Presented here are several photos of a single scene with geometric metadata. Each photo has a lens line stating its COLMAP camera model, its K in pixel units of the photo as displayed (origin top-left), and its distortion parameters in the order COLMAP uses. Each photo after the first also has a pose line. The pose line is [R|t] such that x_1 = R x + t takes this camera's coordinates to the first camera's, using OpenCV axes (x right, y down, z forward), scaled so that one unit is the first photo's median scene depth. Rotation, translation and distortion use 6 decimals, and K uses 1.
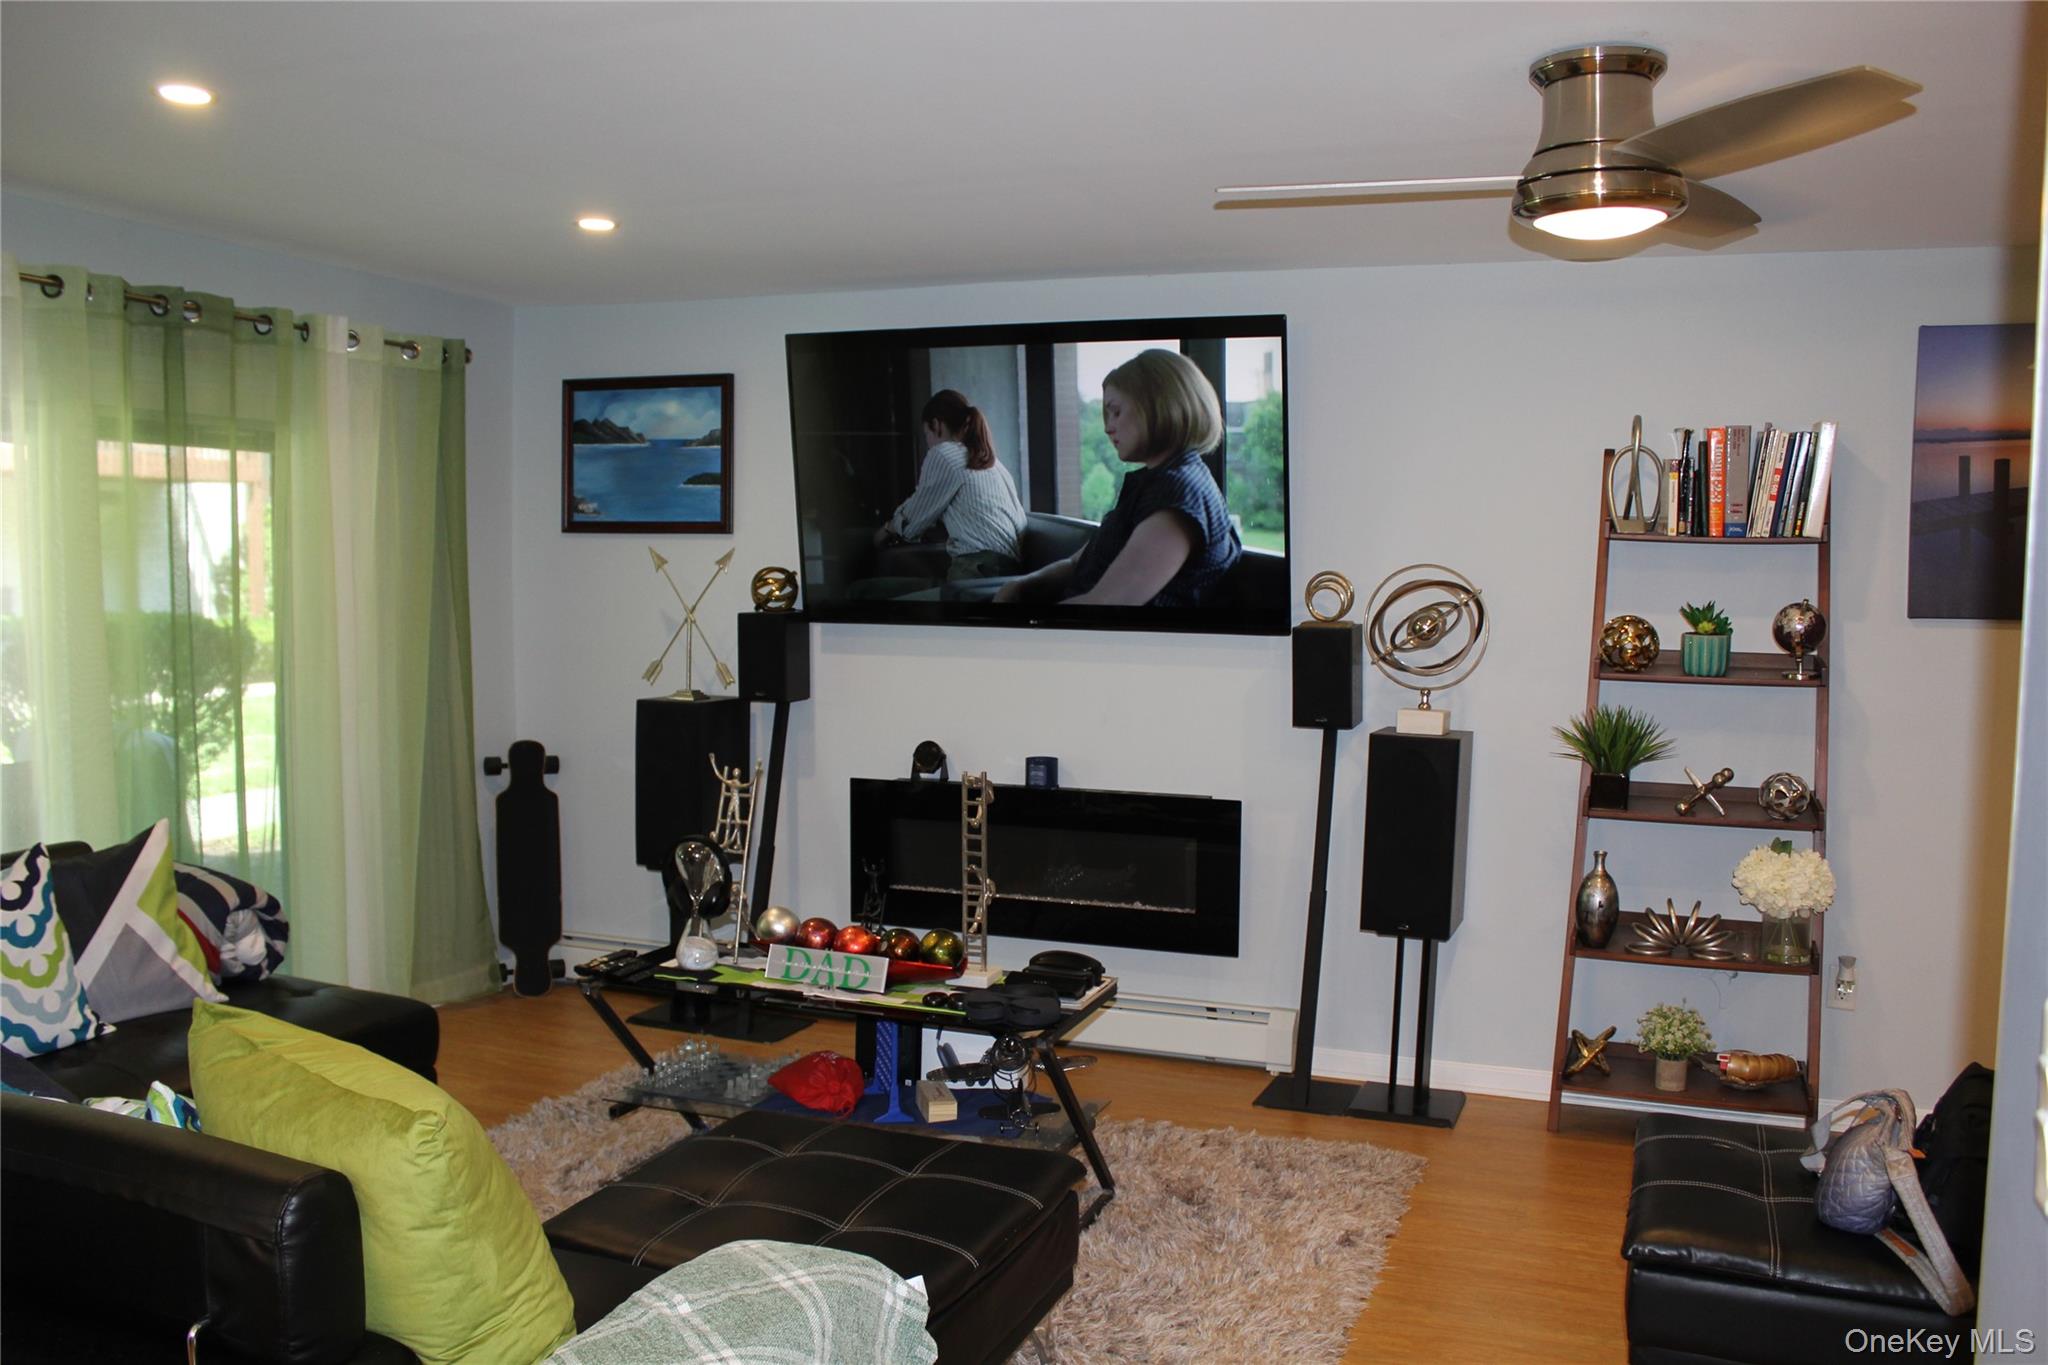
lens RADIAL K [[1693.9, 0, 1015.9], [0, 1693.9, 680.5], [0, 0, 1]] dist [-0.154290, 0.109681]
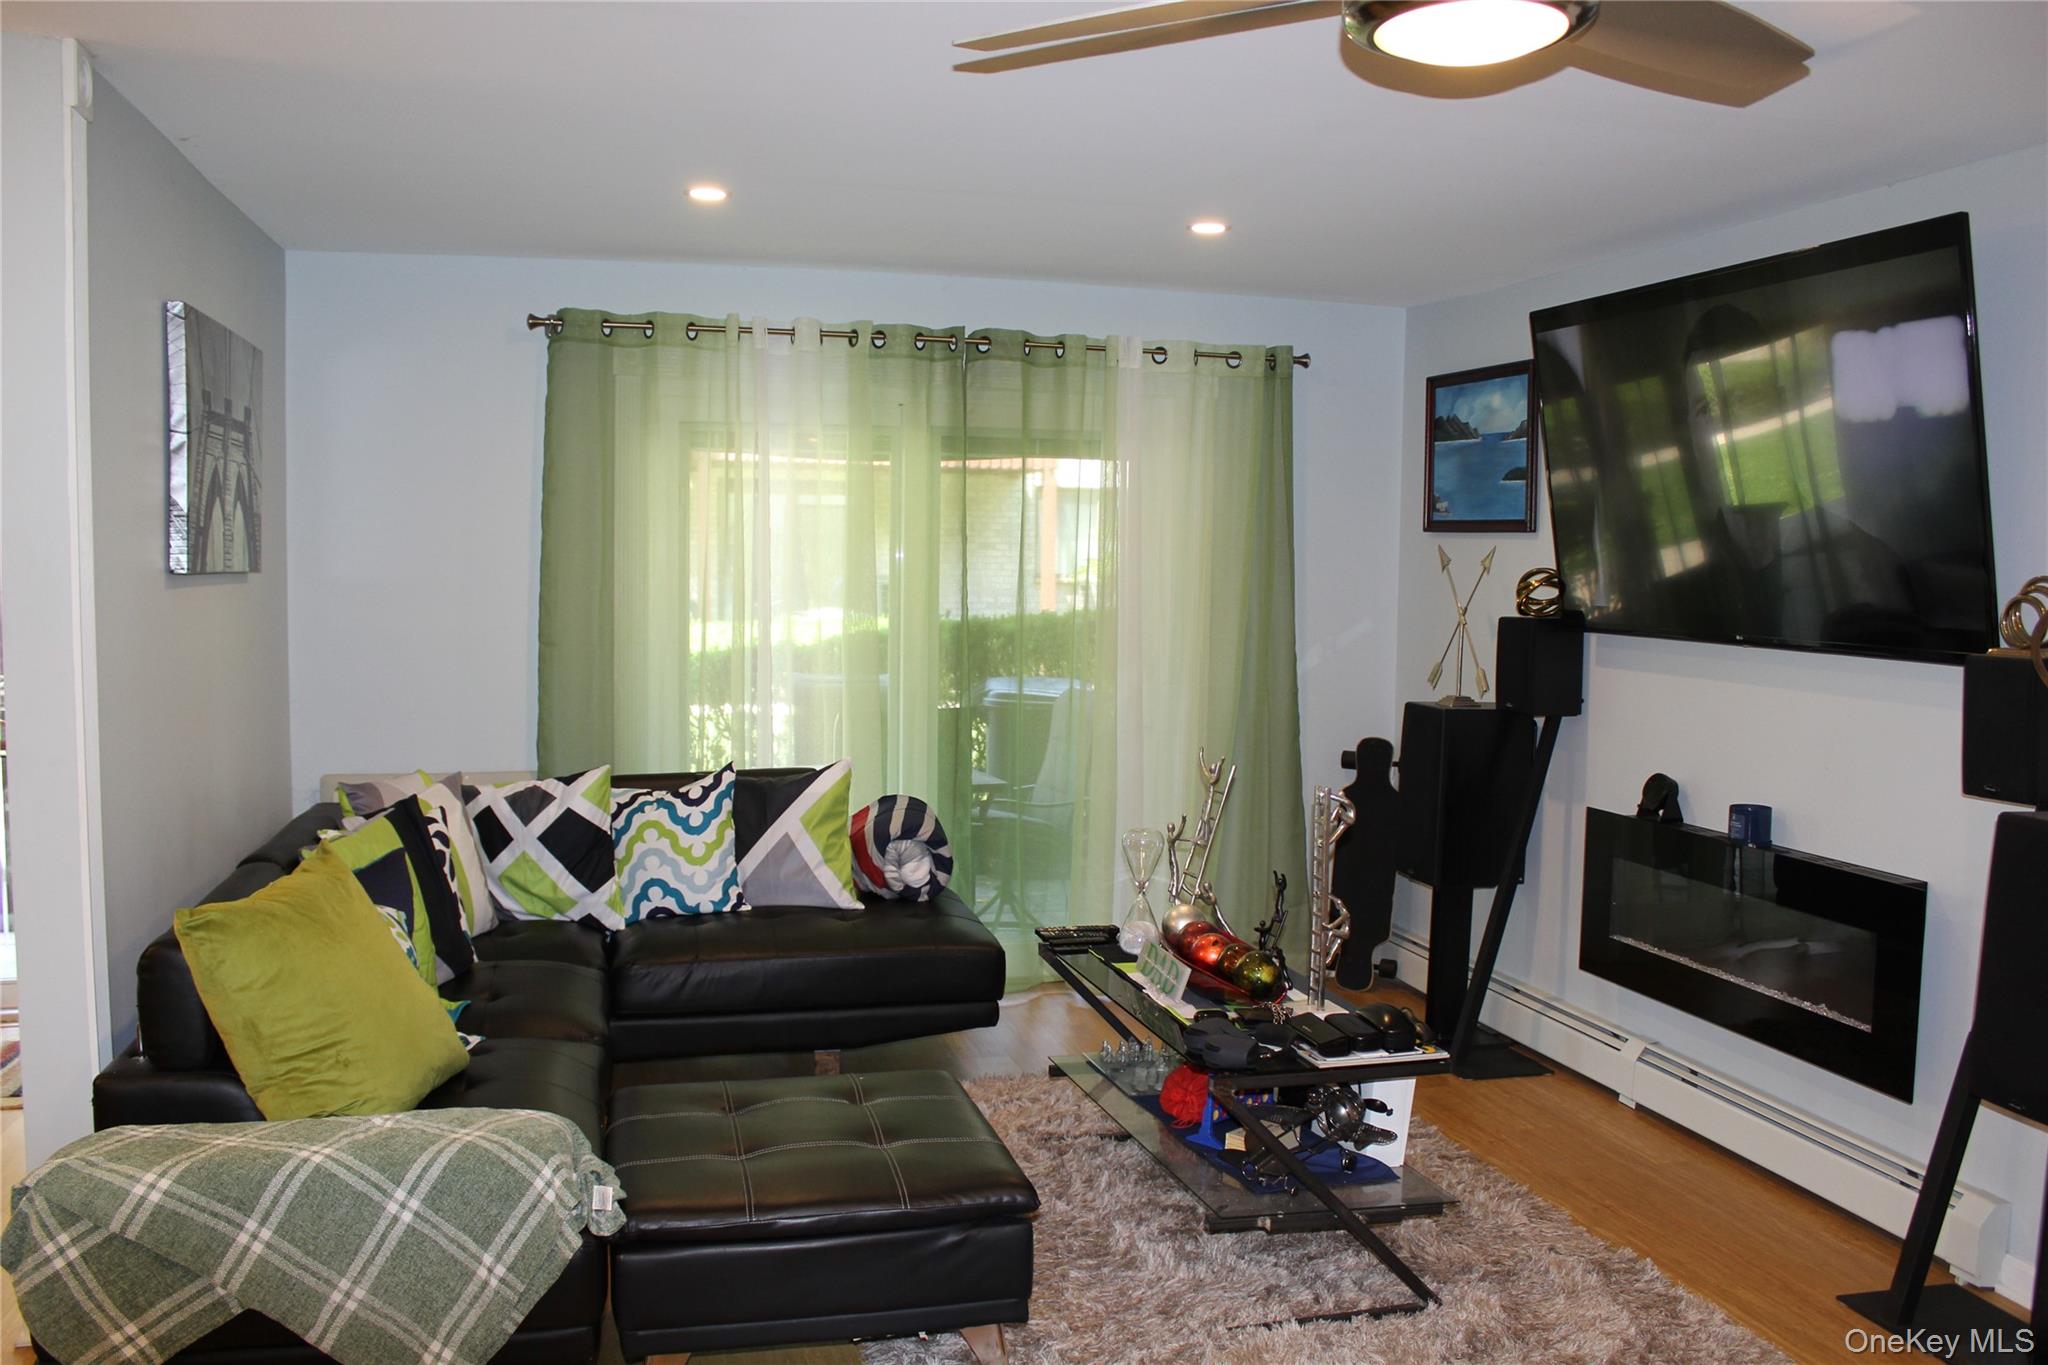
lens RADIAL K [[1693.9, 0, 1016.8], [0, 1693.9, 691.7], [0, 0, 1]] dist [-0.154290, 0.109681]
pose [[0.587983, 0.064496, -0.806298, 0.423654], [-0.066874, 0.997280, 0.031005, -0.009761], [0.806104, 0.035690, 0.590697, 0.243034]]
